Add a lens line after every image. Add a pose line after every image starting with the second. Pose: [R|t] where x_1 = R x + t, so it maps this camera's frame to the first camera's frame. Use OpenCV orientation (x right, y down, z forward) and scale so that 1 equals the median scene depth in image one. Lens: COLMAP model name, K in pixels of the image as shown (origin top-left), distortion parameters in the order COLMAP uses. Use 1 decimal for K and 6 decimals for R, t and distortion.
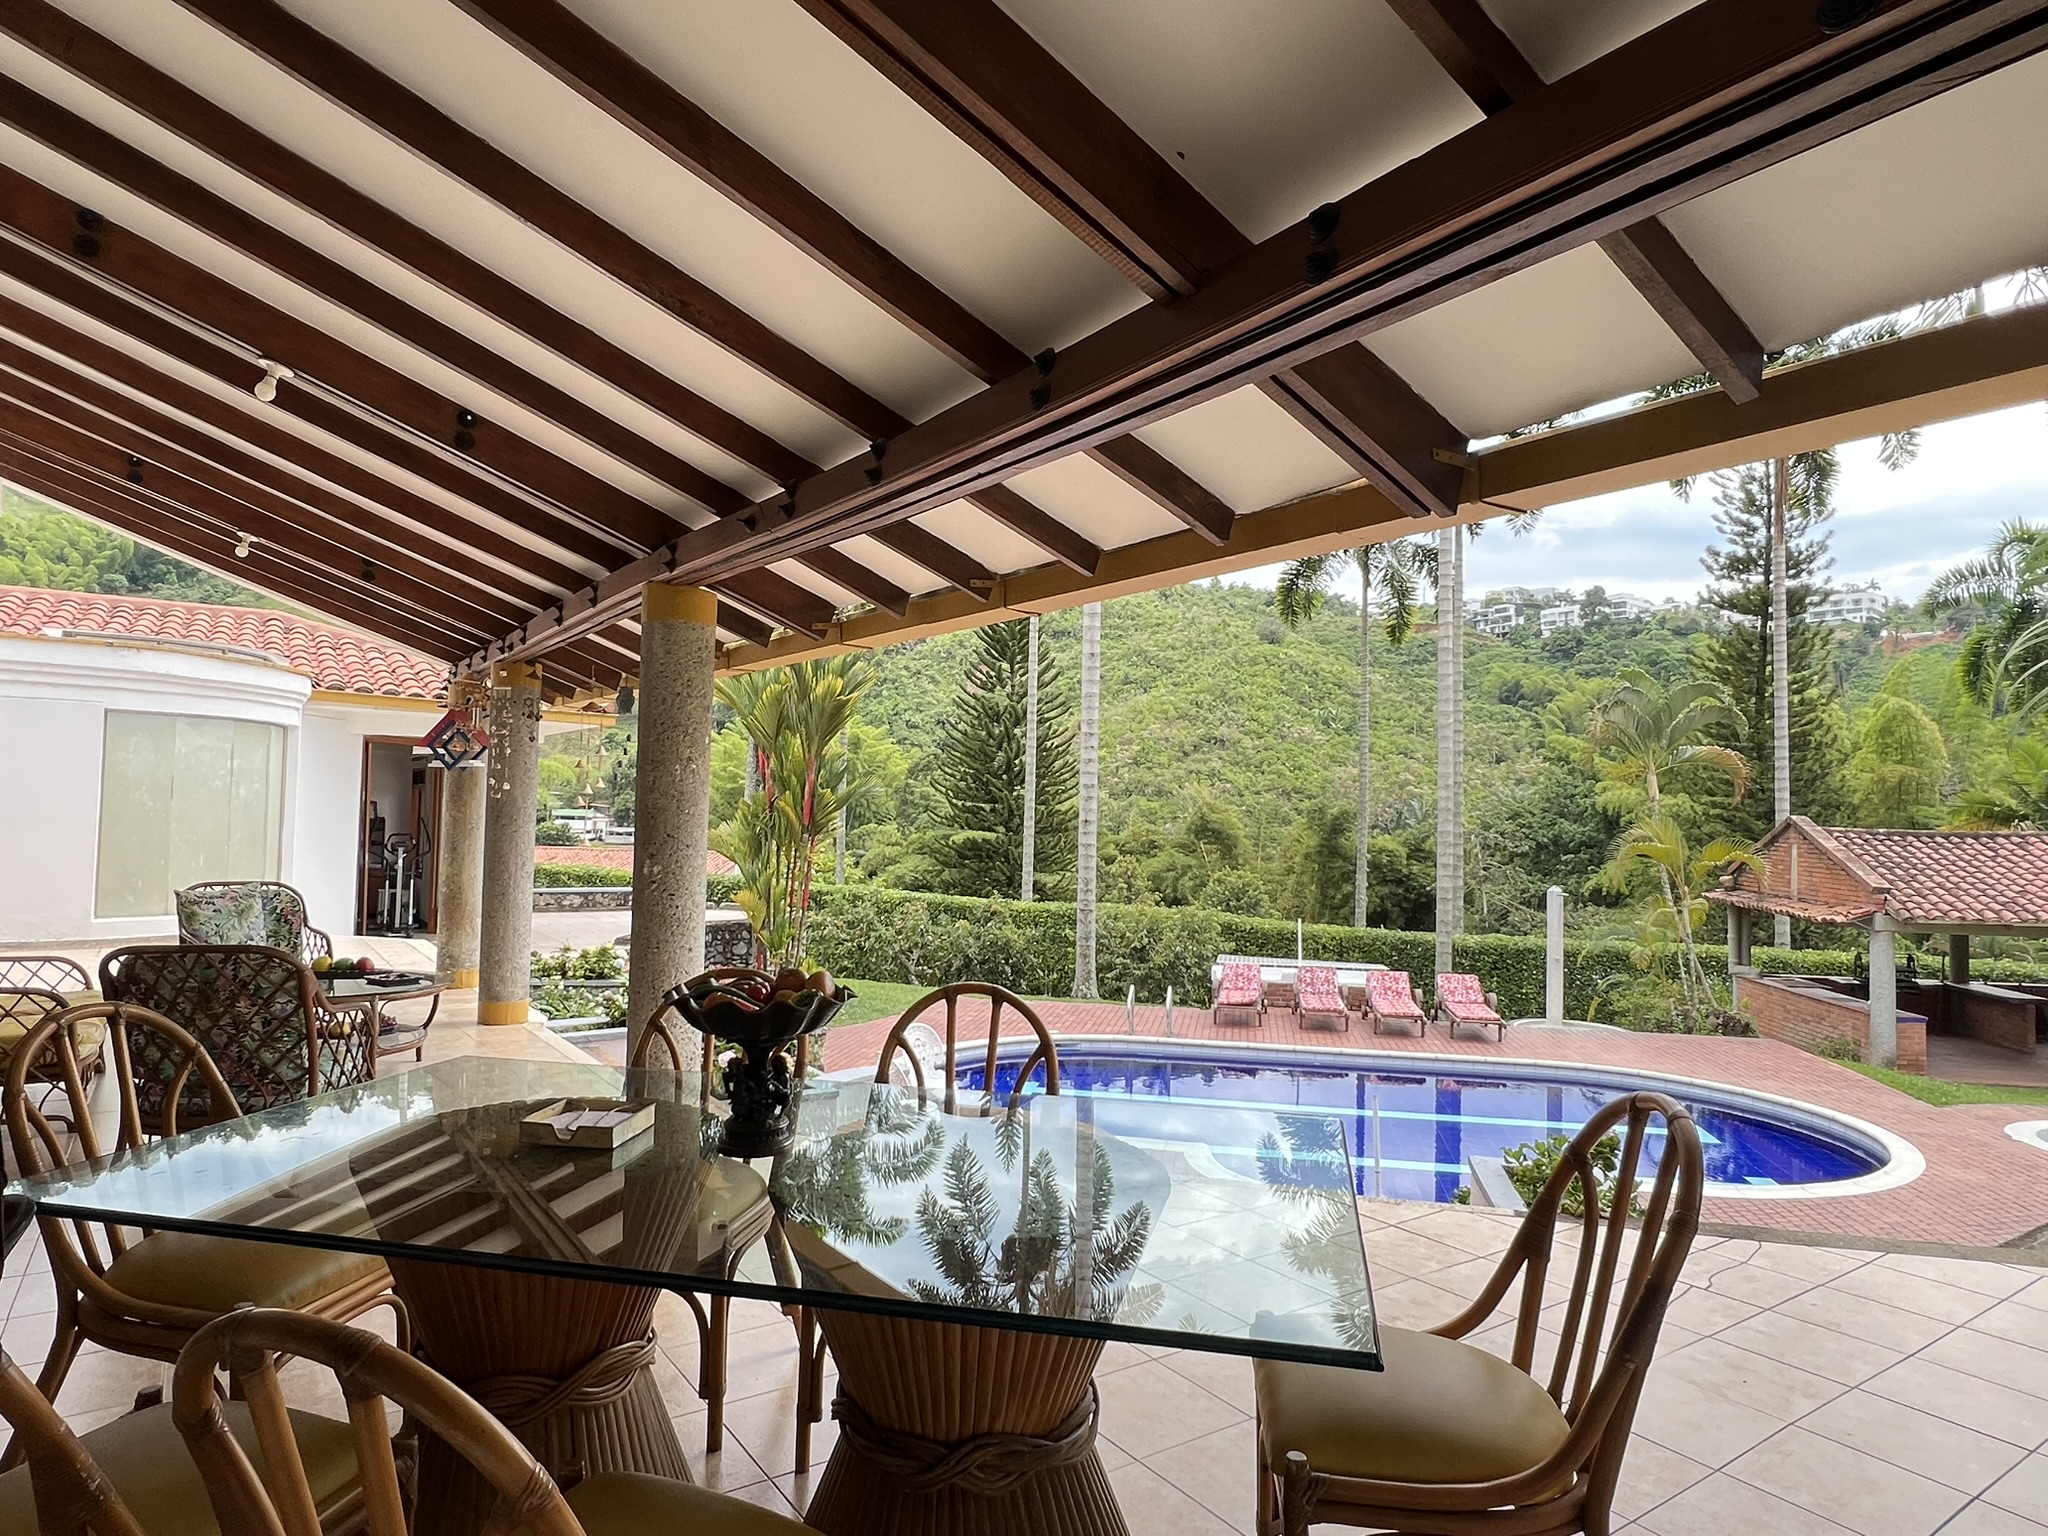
lens RADIAL K [[1215.4, 0, 1012.3], [0, 1215.4, 763.3], [0, 0, 1]] dist [0.004057, 0.001372]
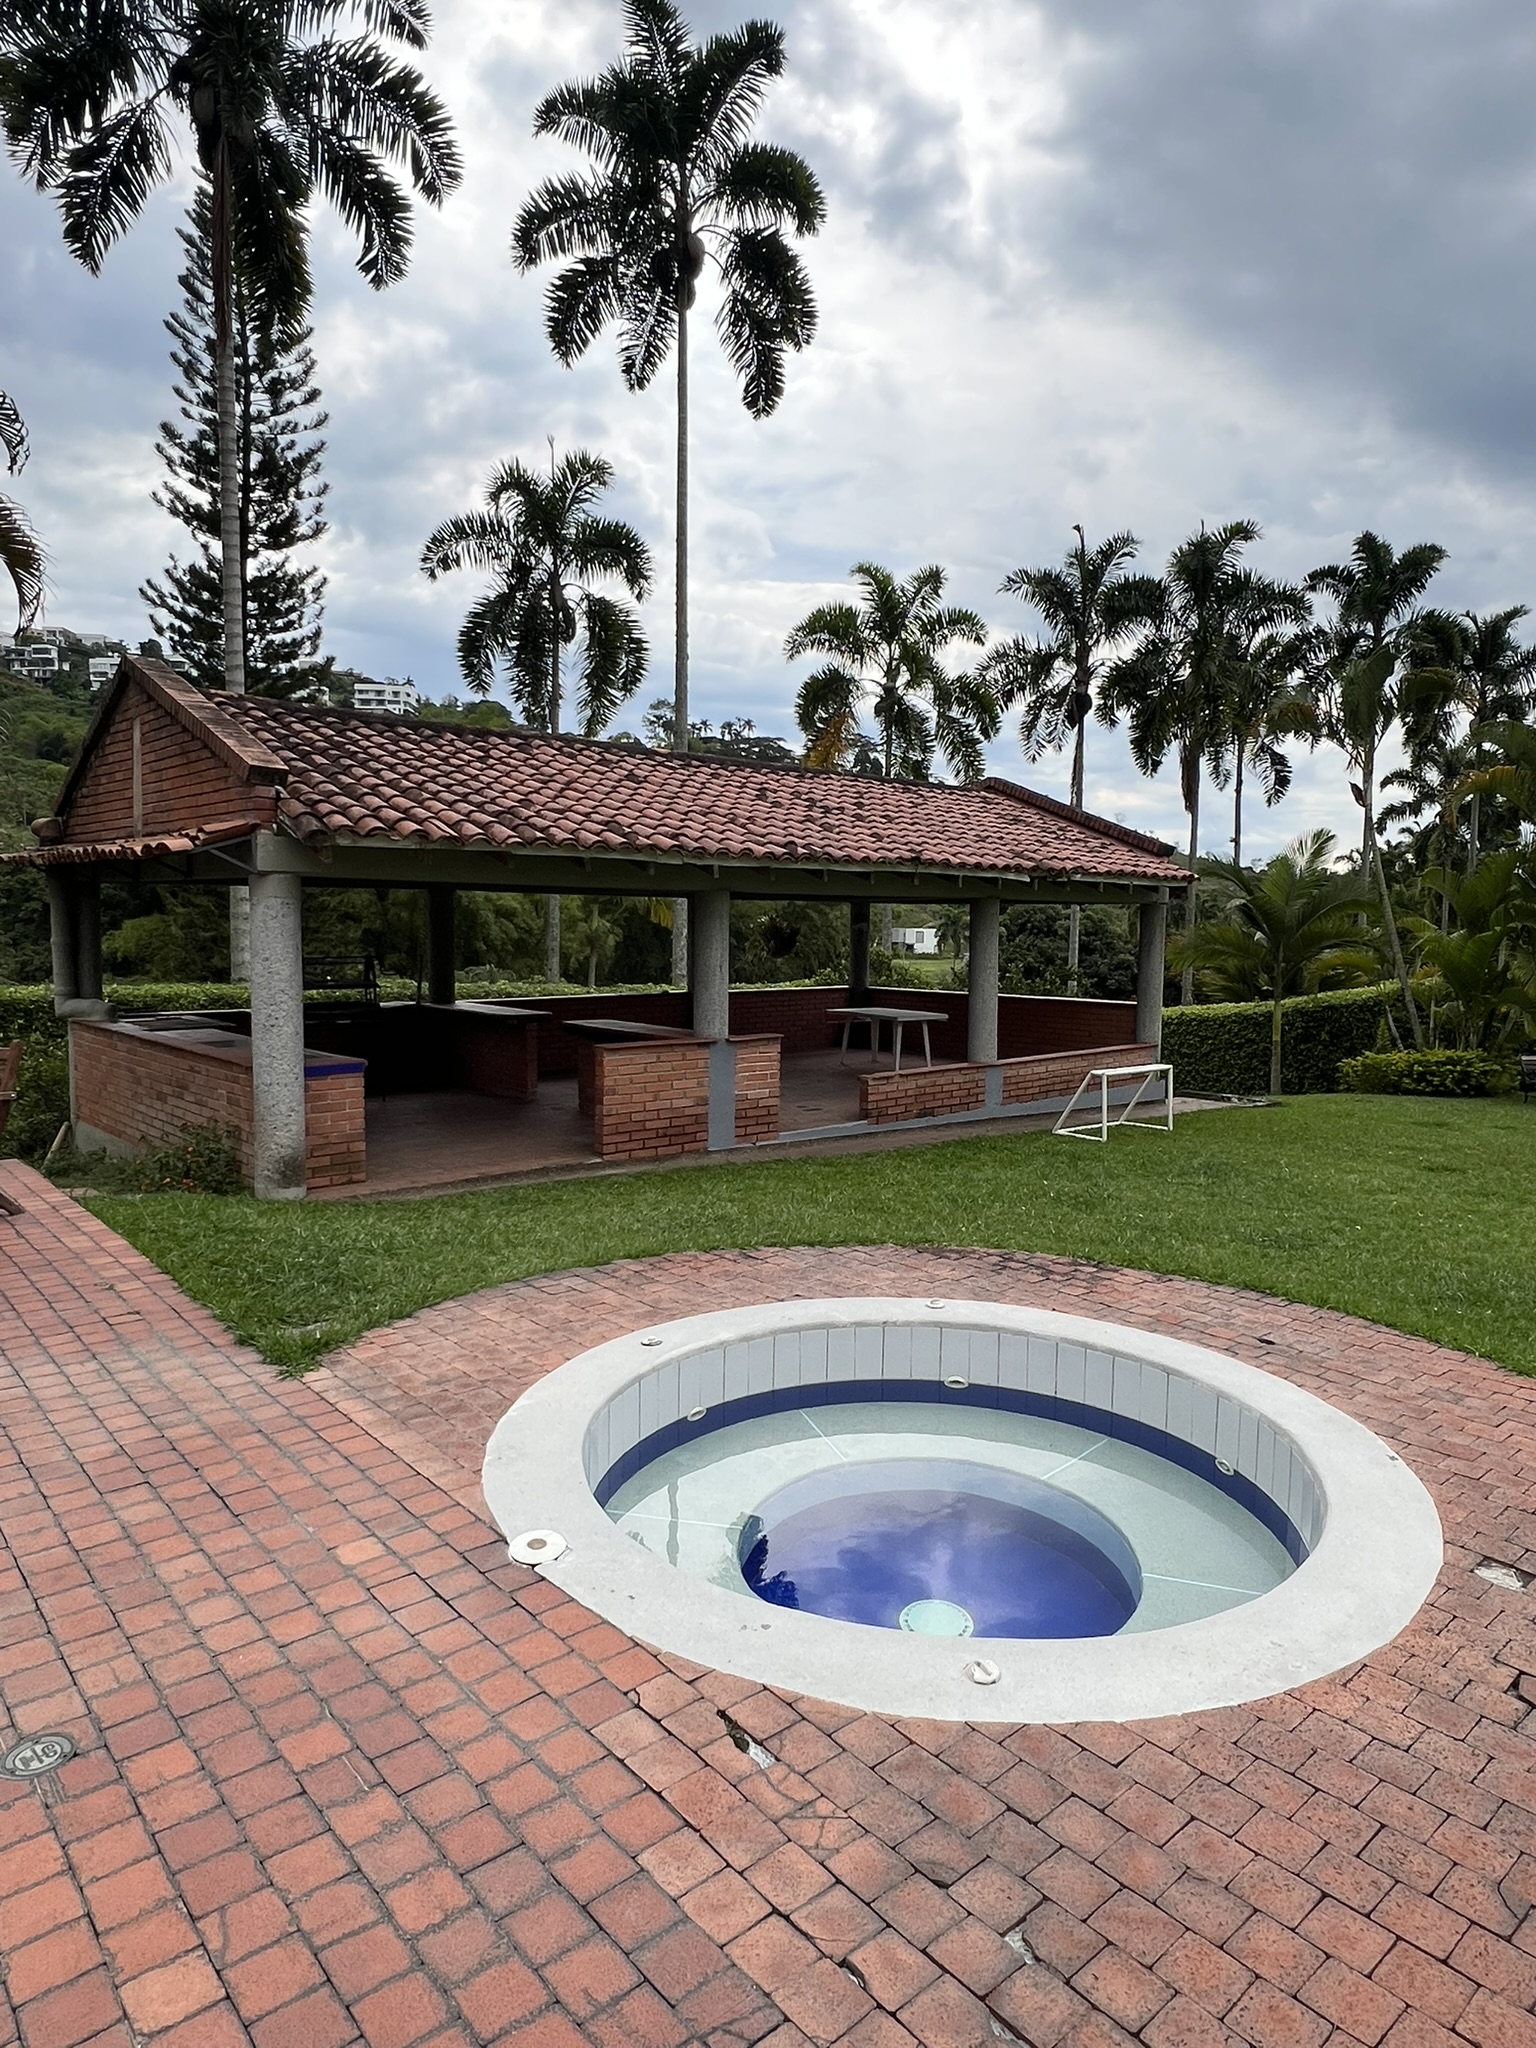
lens RADIAL K [[1215.4, 0, 748.4], [0, 1215.4, 1018.9], [0, 0, 1]] dist [0.004057, 0.001372]
pose [[0.636271, -0.075075, 0.767804, 0.244562], [-0.030622, 0.992011, 0.122375, 0.065839], [-0.770858, -0.101375, 0.628889, 0.298679]]
